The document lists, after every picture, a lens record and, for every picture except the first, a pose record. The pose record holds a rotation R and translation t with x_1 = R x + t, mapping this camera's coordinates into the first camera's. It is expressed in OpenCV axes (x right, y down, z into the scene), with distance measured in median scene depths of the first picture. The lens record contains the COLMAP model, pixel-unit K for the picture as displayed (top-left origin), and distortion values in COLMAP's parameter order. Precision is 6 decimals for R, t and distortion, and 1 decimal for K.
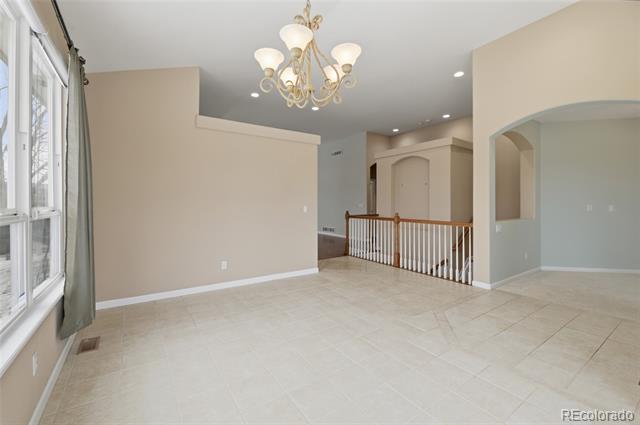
lens RADIAL K [[274.6, 0, 322.2], [0, 274.6, 205.4], [0, 0, 1]] dist [-0.000786, -0.000433]
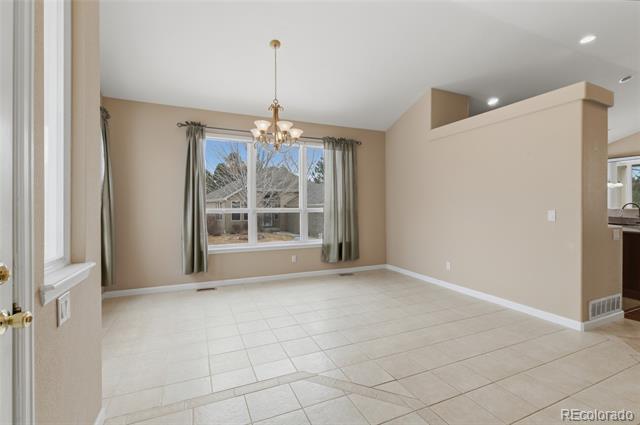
lens RADIAL K [[288.1, 0, 319.6], [0, 288.1, 208.7], [0, 0, 1]] dist [-0.001370, -0.000521]
pose [[-0.190453, 0.007798, -0.981665, 0.667277], [-0.004183, 0.999953, 0.008755, -0.004511], [0.981687, 0.005774, -0.190412, 0.609974]]
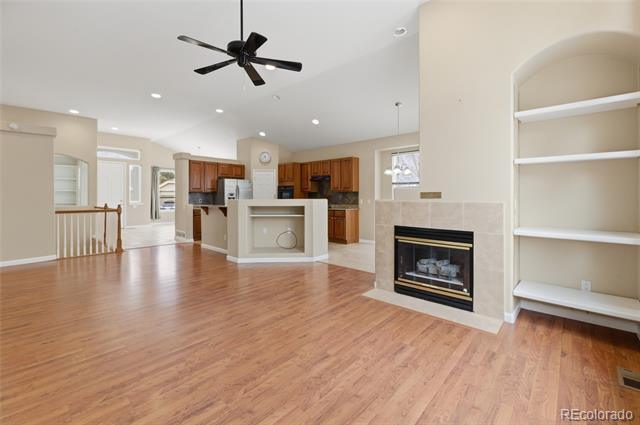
lens RADIAL K [[277.8, 0, 322.3], [0, 277.8, 195.8], [0, 0, 1]] dist [-0.001900, -0.000587]
pose [[-0.977143, 0.004293, -0.212540, -0.553100], [0.002421, 0.999956, 0.009066, -0.023455], [0.212569, 0.008344, -0.977110, 2.898153]]
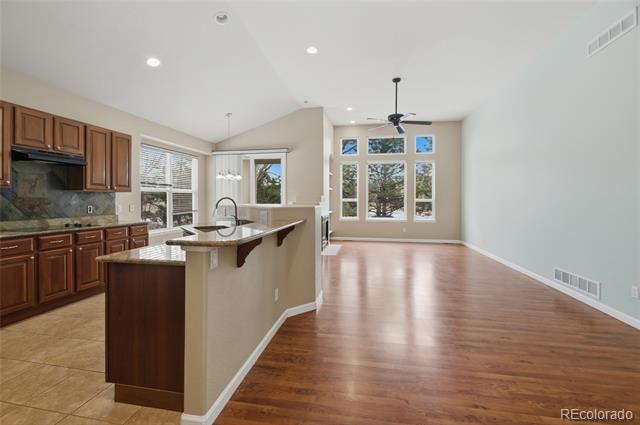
lens RADIAL K [[273.7, 0, 319.7], [0, 273.7, 202.2], [0, 0, 1]] dist [-0.003186, -0.000599]
pose [[0.705475, 0.010632, -0.708655, 0.069870], [-0.011557, 0.999927, 0.003497, -0.010550], [0.708640, 0.005723, 0.705547, 1.218131]]
